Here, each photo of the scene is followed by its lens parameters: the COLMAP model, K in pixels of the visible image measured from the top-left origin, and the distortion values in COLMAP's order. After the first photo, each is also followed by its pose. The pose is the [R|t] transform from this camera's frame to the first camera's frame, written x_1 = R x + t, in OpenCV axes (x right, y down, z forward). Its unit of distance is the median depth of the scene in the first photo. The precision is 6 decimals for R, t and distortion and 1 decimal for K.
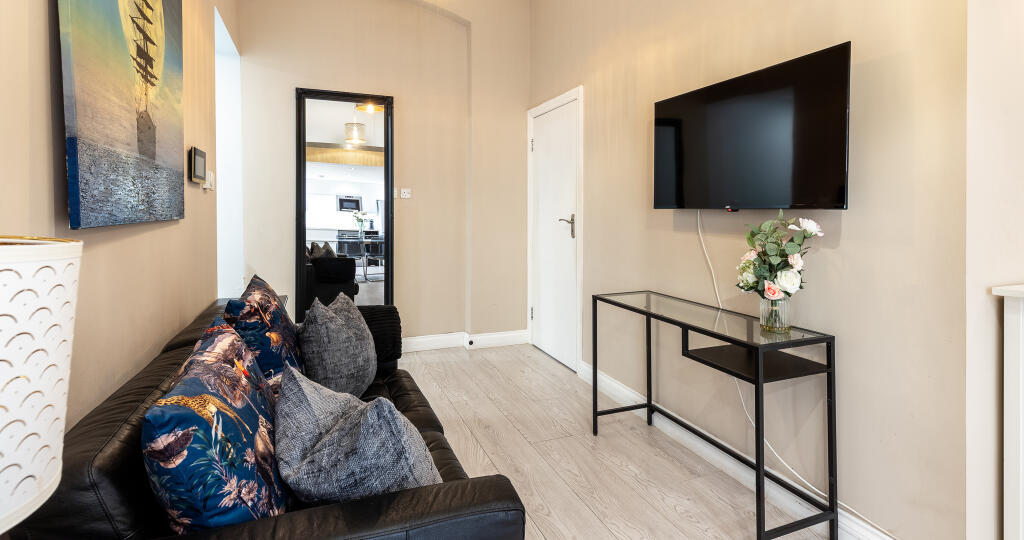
lens RADIAL K [[464.2, 0, 516.4], [0, 464.2, 215.2], [0, 0, 1]] dist [0.011858, 0.000256]
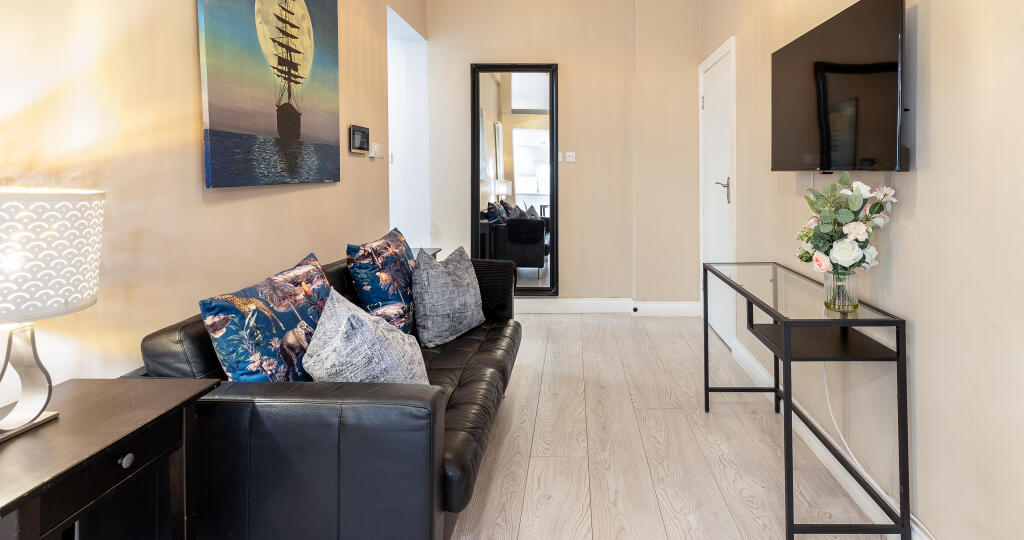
lens RADIAL K [[511.3, 0, 589.5], [0, 511.3, 176.1], [0, 0, 1]] dist [0.013109, -0.000220]
pose [[0.935103, -0.002878, -0.354365, 0.474947], [0.001337, 0.999989, -0.004595, 0.000375], [0.354374, 0.003823, 0.935096, -0.083966]]
